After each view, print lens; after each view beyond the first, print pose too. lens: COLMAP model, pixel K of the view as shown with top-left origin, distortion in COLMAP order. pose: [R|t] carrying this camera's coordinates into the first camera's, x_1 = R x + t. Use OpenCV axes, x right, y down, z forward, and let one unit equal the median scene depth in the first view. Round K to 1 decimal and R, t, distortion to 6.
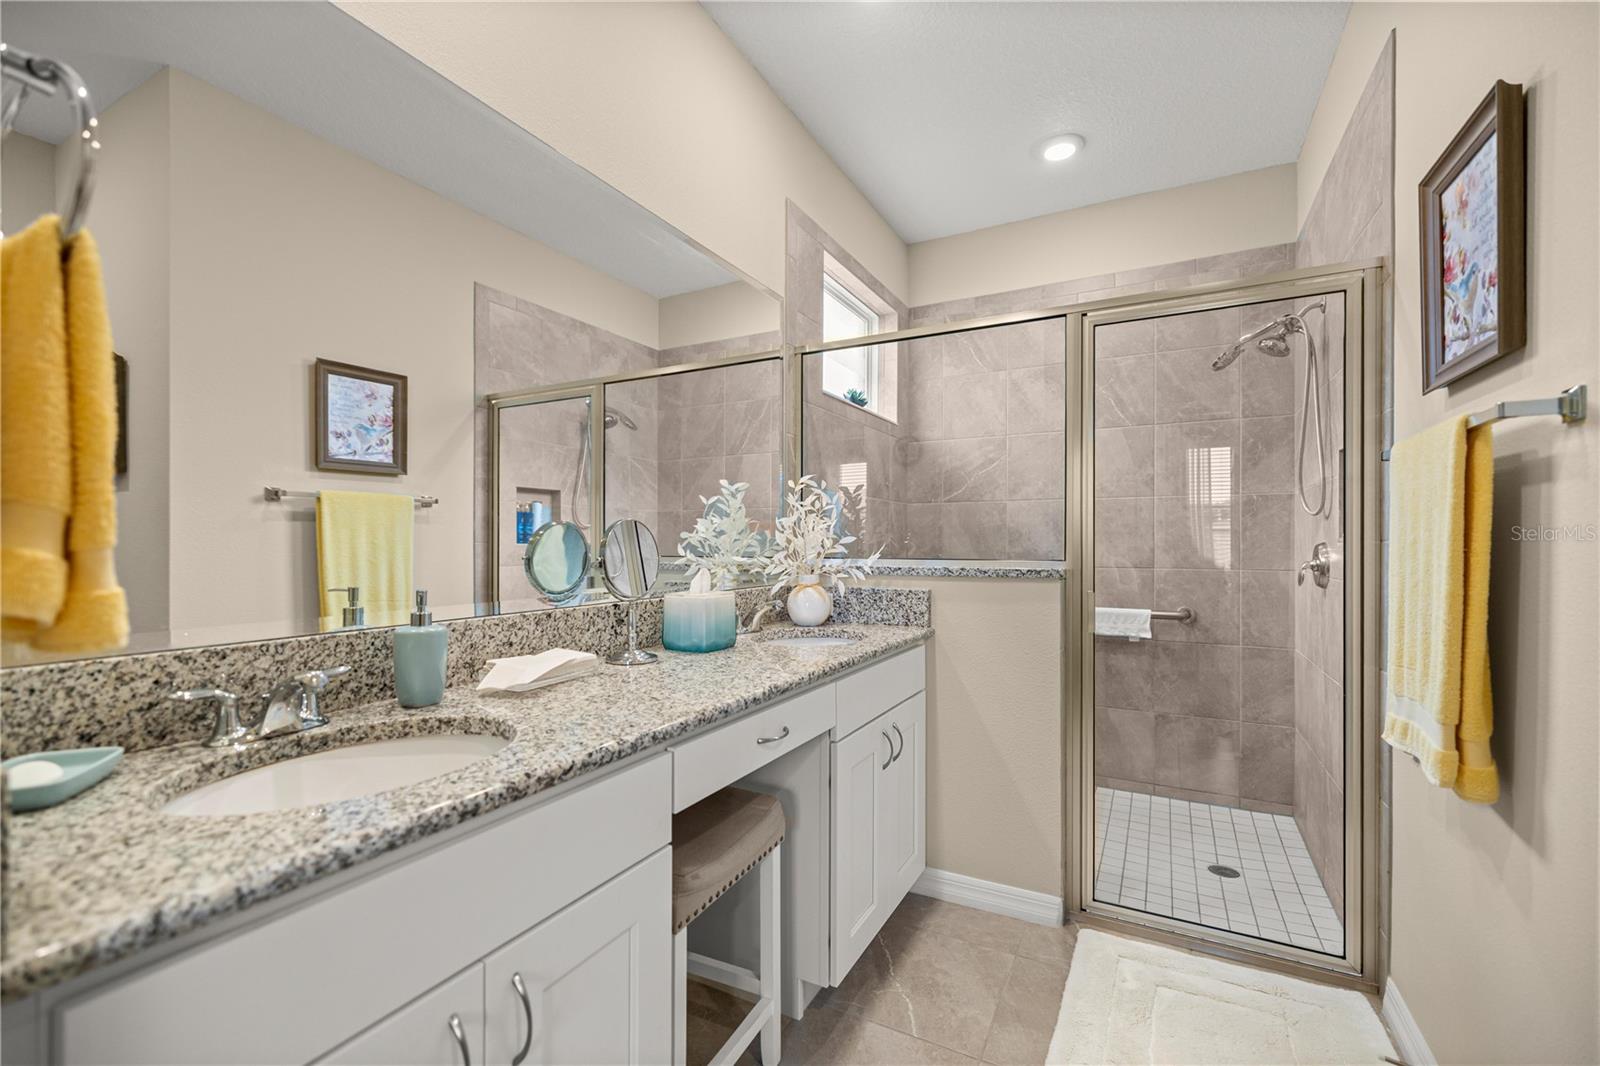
lens RADIAL K [[680.2, 0, 801.1], [0, 680.2, 545.6], [0, 0, 1]] dist [0.000167, 0.000254]
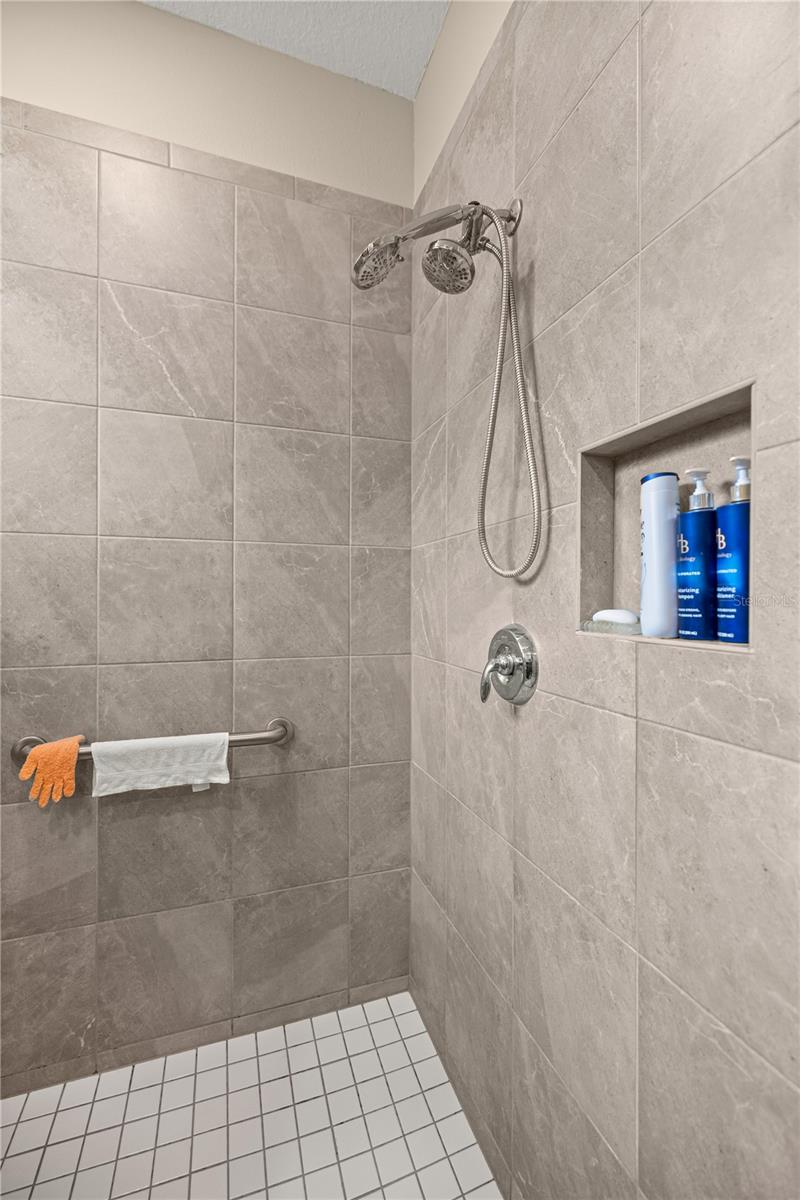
lens RADIAL K [[510.1, 0, 400.0], [0, 510.1, 600.0], [0, 0, 1]] dist [0.000167, 0.000254]
pose [[0.679678, 0.003112, 0.733504, 0.292314], [-0.000826, 0.999994, -0.003477, -0.018387], [-0.733510, 0.001758, 0.679676, 0.593236]]
